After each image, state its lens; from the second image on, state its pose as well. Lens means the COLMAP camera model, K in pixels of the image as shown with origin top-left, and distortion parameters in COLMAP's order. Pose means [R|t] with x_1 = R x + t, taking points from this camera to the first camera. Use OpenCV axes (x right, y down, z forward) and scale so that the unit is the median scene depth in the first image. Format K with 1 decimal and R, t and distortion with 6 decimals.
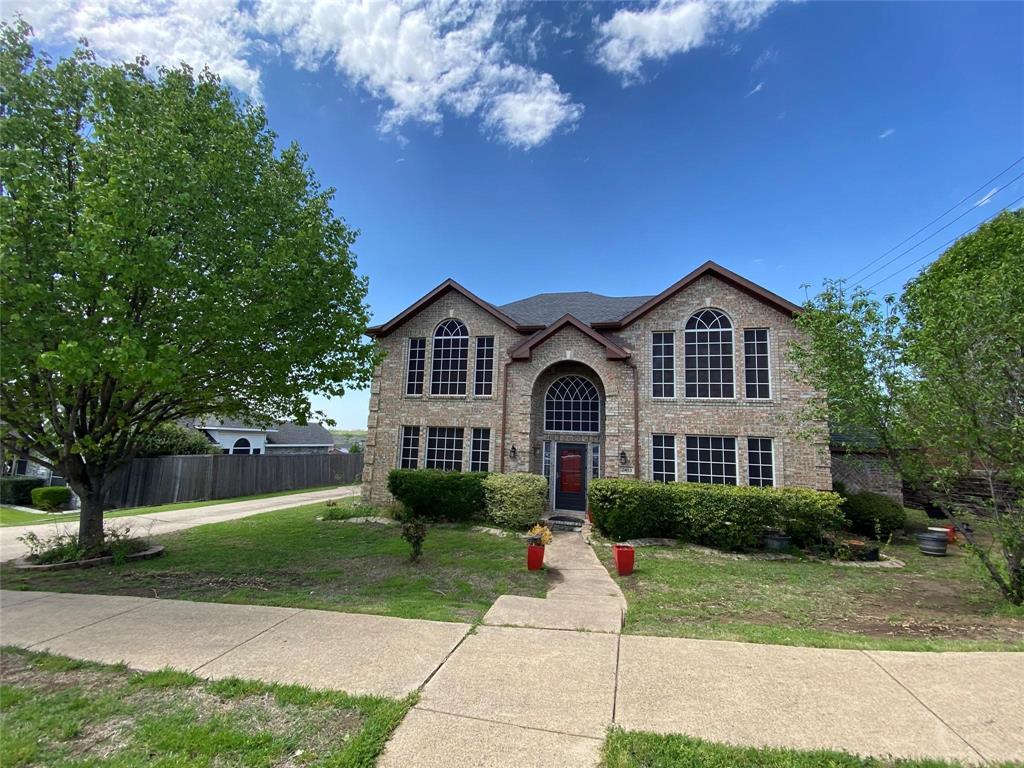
lens RADIAL K [[412.0, 0, 510.6], [0, 412.0, 384.7], [0, 0, 1]] dist [0.045667, -0.036166]
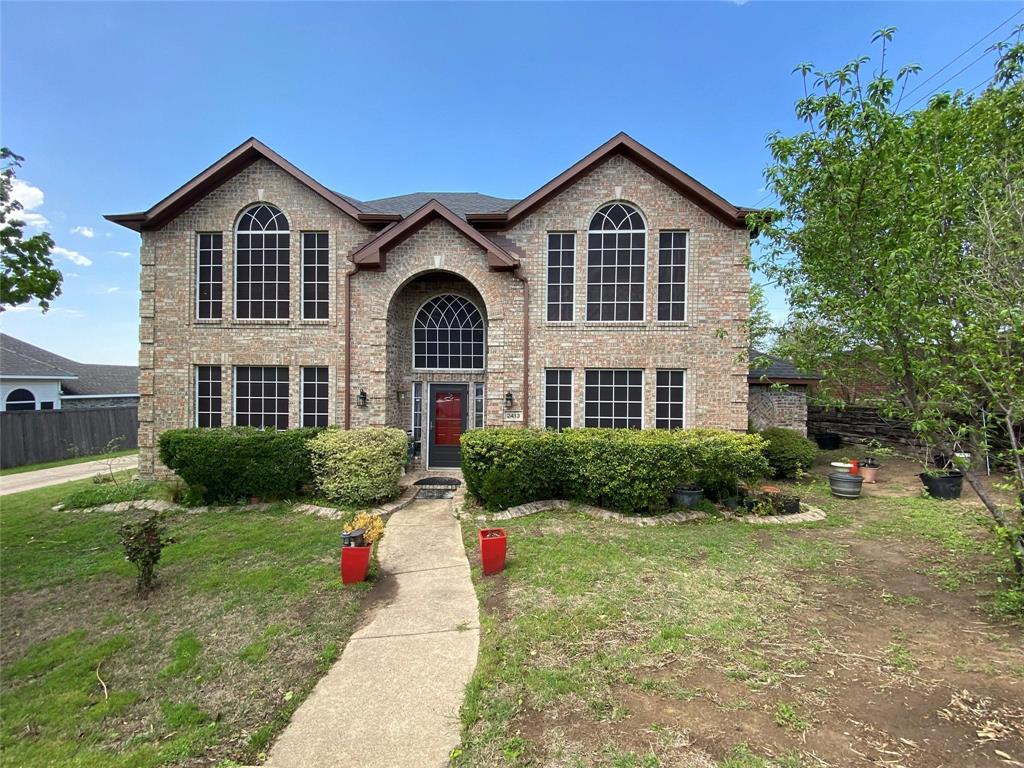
lens RADIAL K [[415.1, 0, 512.0], [0, 415.1, 384.0], [0, 0, 1]] dist [0.053681, -0.041526]
pose [[0.977005, -0.028428, 0.211311, 0.114659], [-0.001053, 0.990416, 0.138112, 0.039643], [-0.213212, -0.135158, 0.967612, 0.255100]]
